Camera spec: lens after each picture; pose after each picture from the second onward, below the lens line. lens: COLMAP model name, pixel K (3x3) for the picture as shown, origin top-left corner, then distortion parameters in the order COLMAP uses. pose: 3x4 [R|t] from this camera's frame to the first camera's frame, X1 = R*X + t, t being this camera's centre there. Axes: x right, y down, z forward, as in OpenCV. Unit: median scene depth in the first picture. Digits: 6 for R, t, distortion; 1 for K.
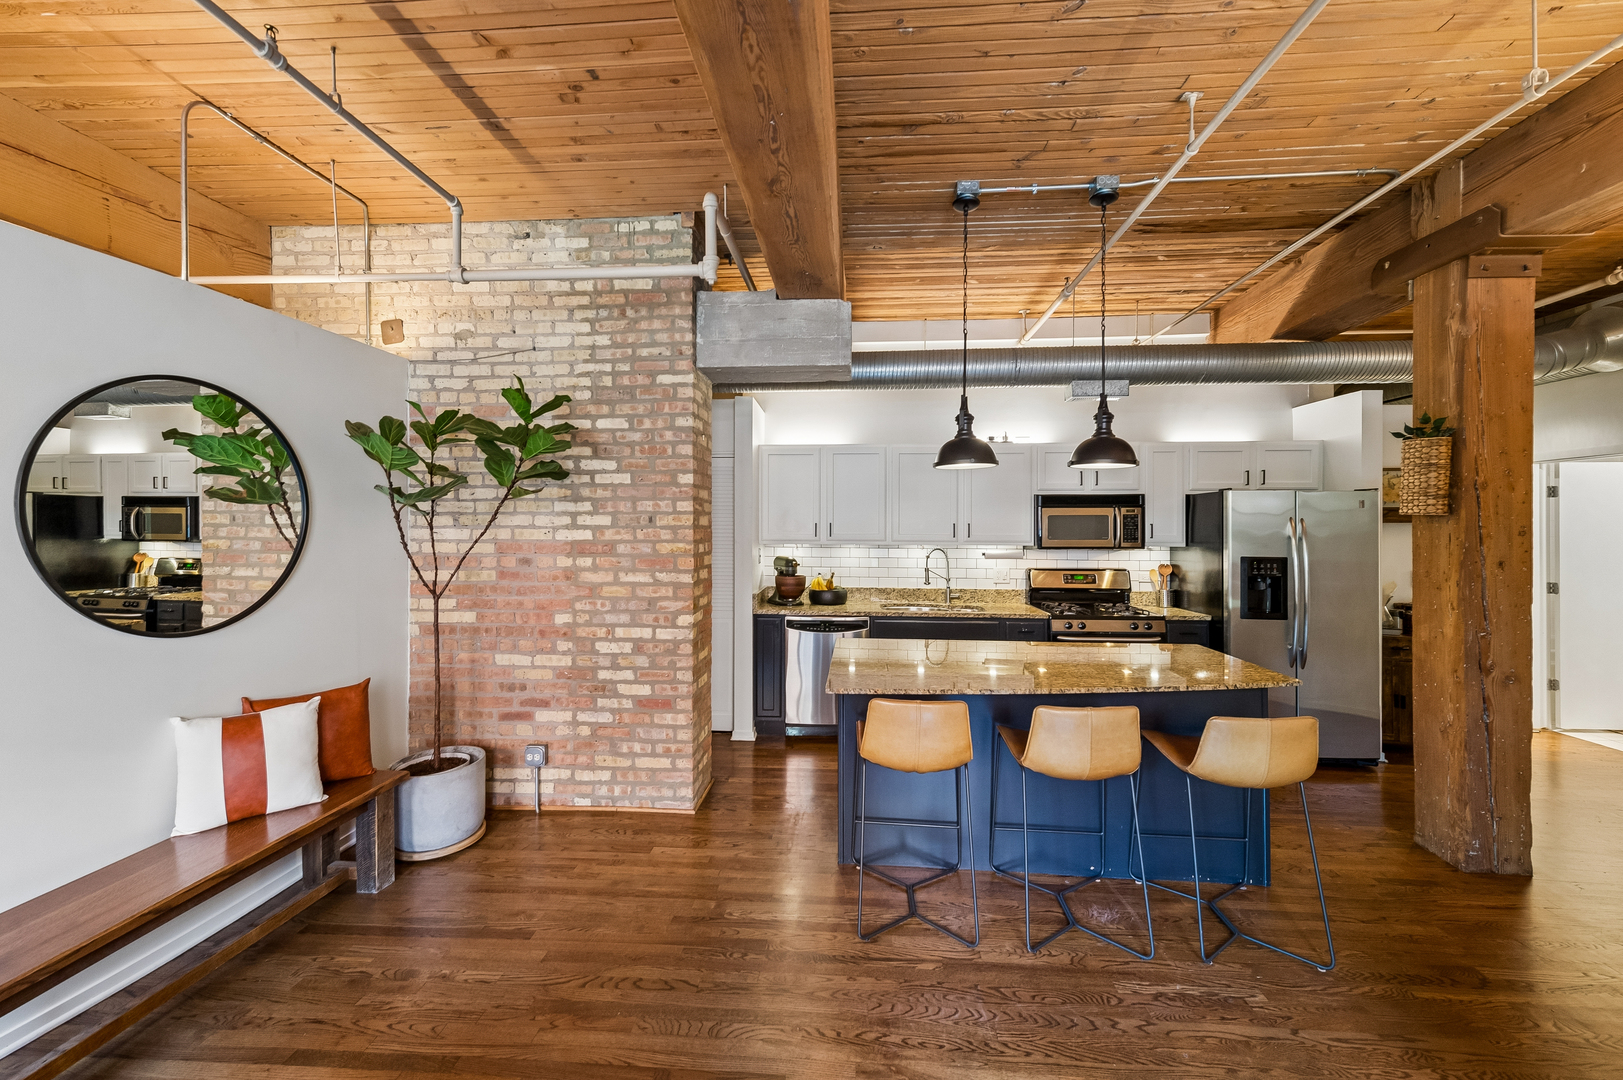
lens RADIAL K [[646.8, 0, 810.7], [0, 646.8, 529.8], [0, 0, 1]] dist [0.017168, -0.005487]
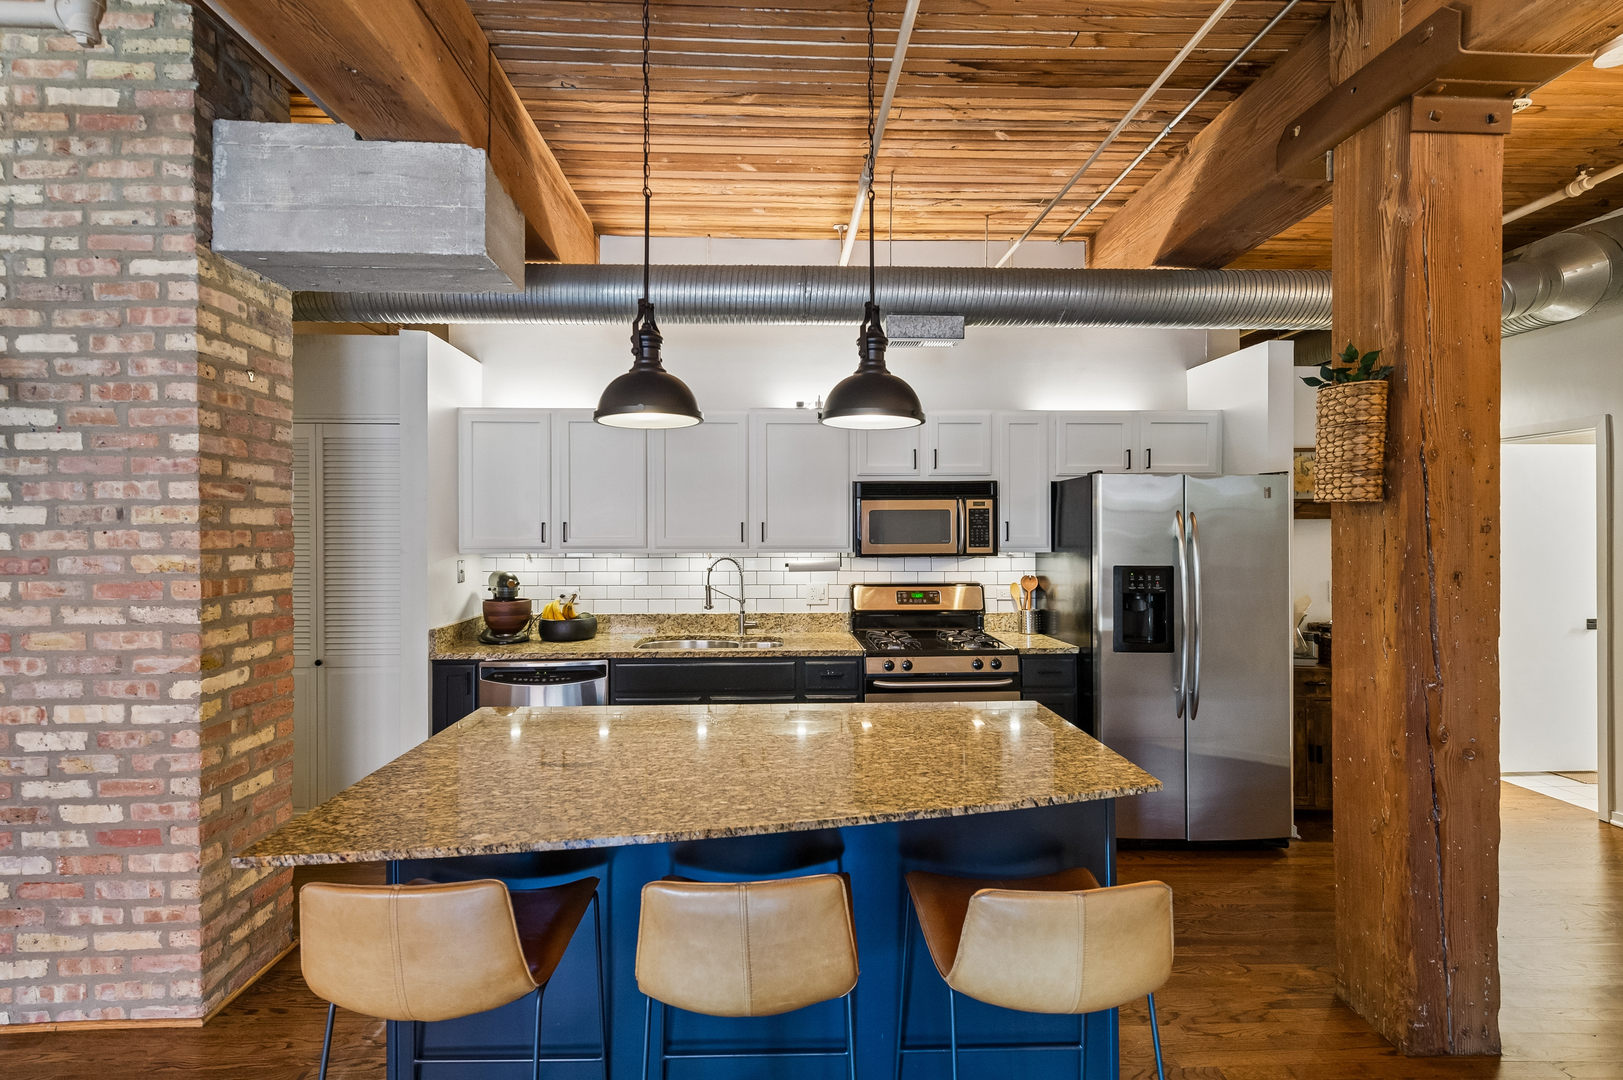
lens RADIAL K [[719.1, 0, 798.0], [0, 719.1, 539.1], [0, 0, 1]] dist [0.019310, -0.006901]
pose [[0.993546, -0.006434, 0.113248, 0.268684], [0.005772, 0.999964, 0.006172, 0.005829], [-0.113283, -0.005479, 0.993548, 0.296637]]
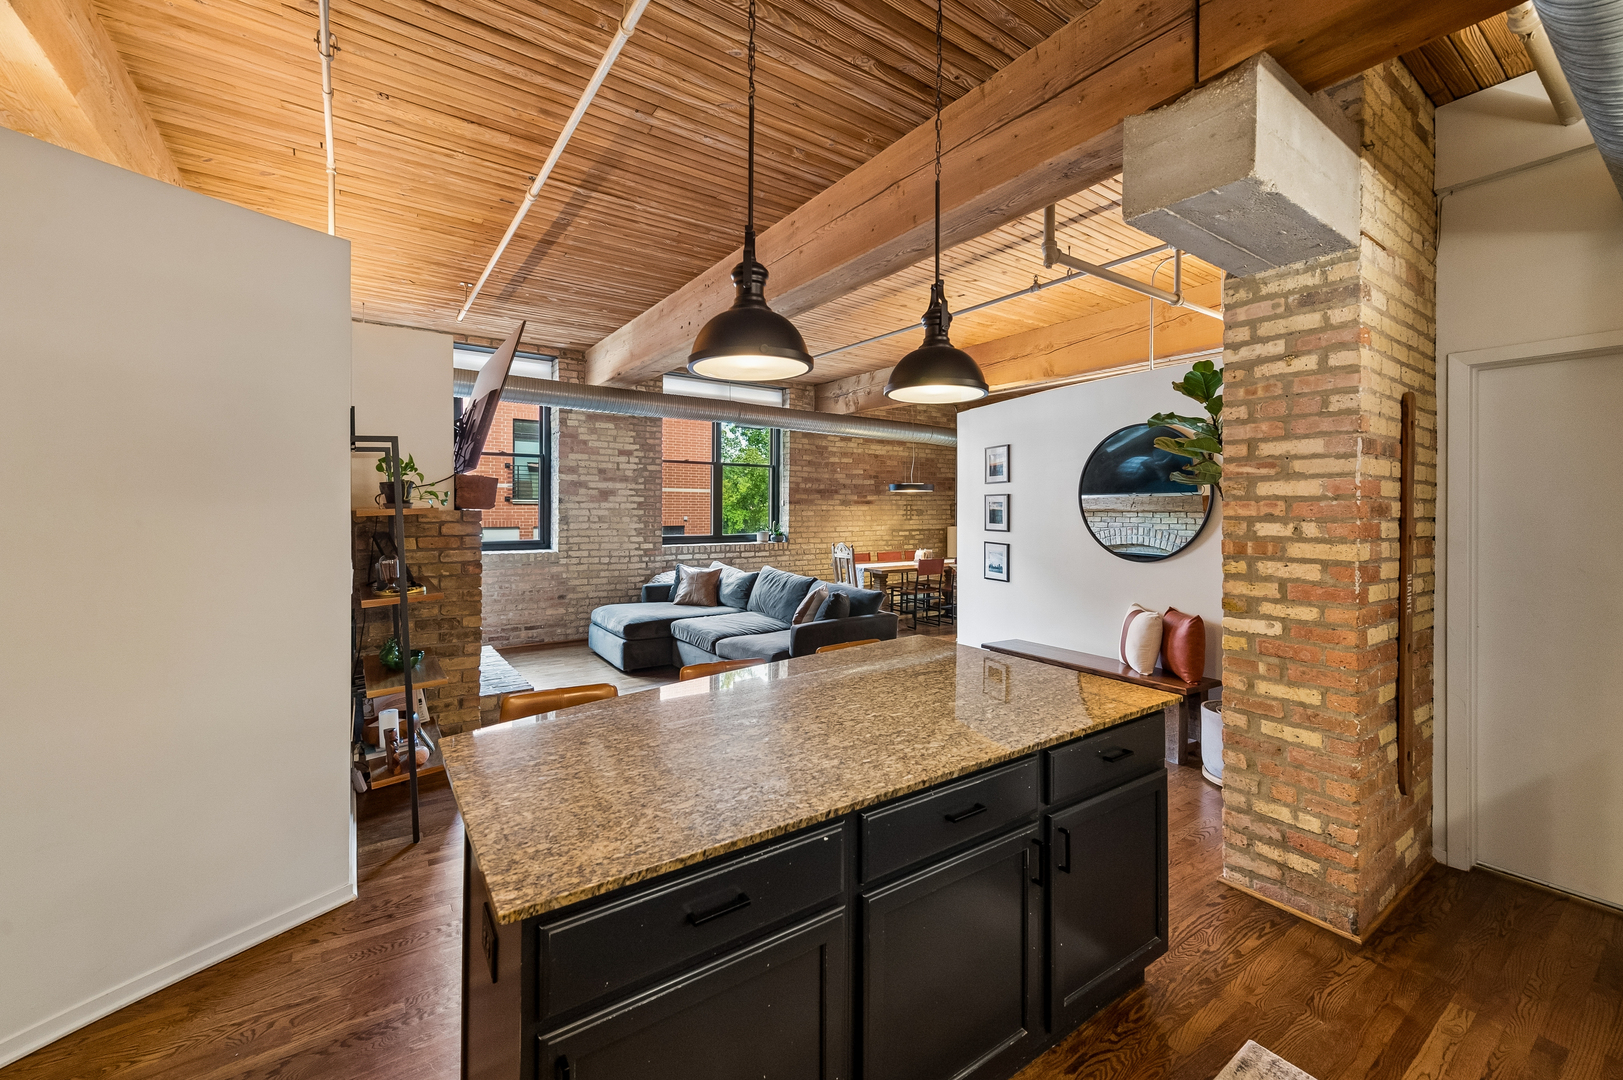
lens RADIAL K [[649.9, 0, 808.7], [0, 649.9, 516.6], [0, 0, 1]] dist [0.011084, -0.000242]
pose [[-0.774546, -0.000564, -0.632518, 0.658500], [-0.012411, 0.999821, 0.014306, 0.011753], [0.632396, 0.018931, -0.774414, 1.269597]]
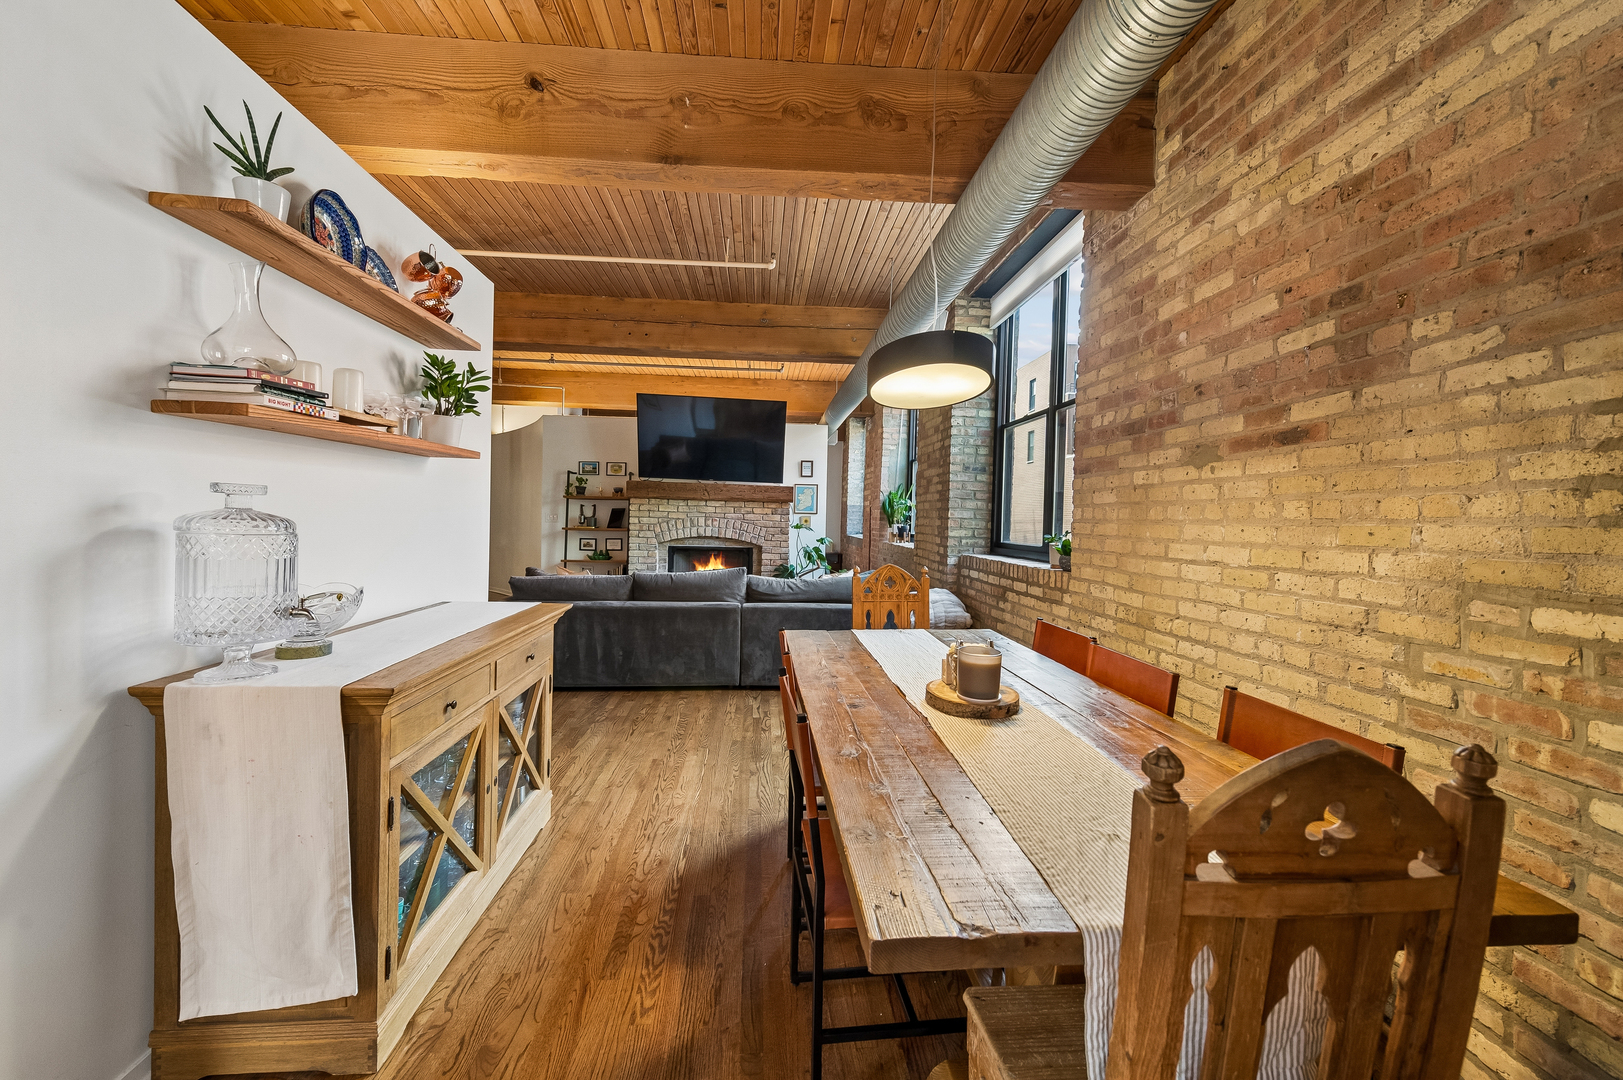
lens RADIAL K [[639.8, 0, 804.1], [0, 639.8, 534.1], [0, 0, 1]] dist [0.018997, -0.005966]
pose [[-0.138047, -0.032470, 0.989893, -1.806827], [-0.022305, 0.999311, 0.029668, 0.068700], [-0.990174, -0.017984, -0.138677, -0.199839]]
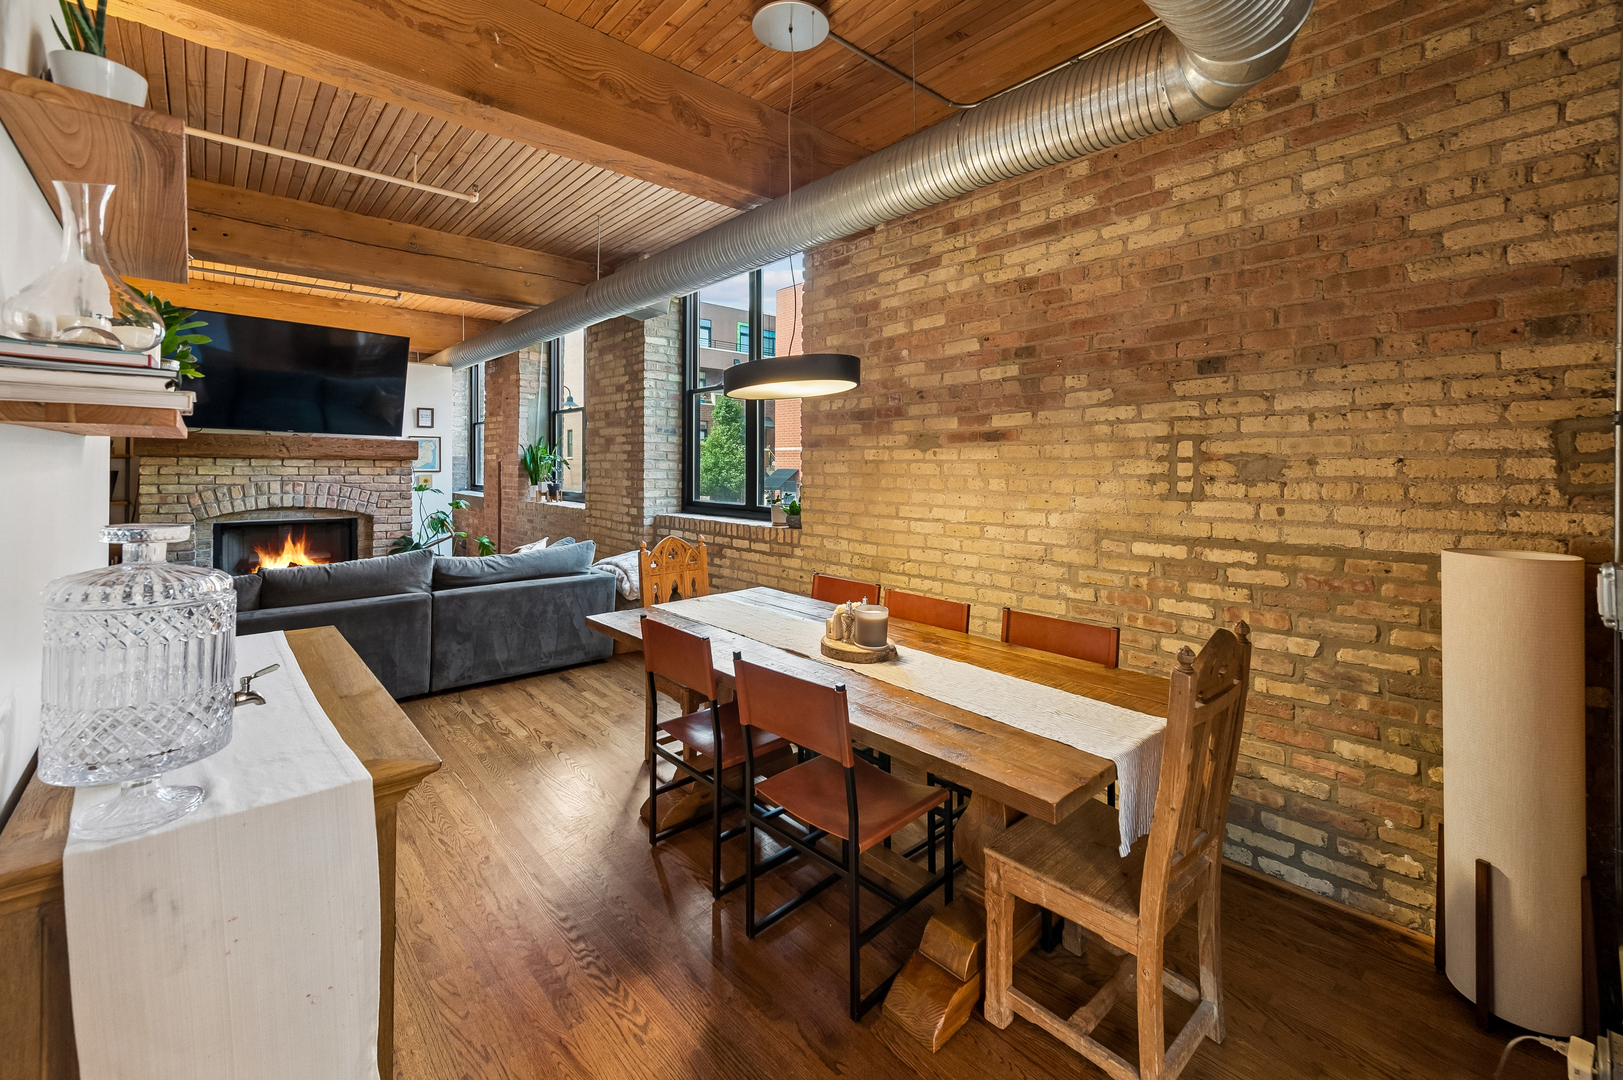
lens RADIAL K [[671.5, 0, 806.8], [0, 671.5, 469.9], [0, 0, 1]] dist [0.018890, -0.004527]
pose [[-0.713249, -0.012622, 0.700797, -1.751398], [-0.007699, 0.999919, 0.010175, 0.026753], [-0.700868, 0.001862, -0.713288, 0.121738]]
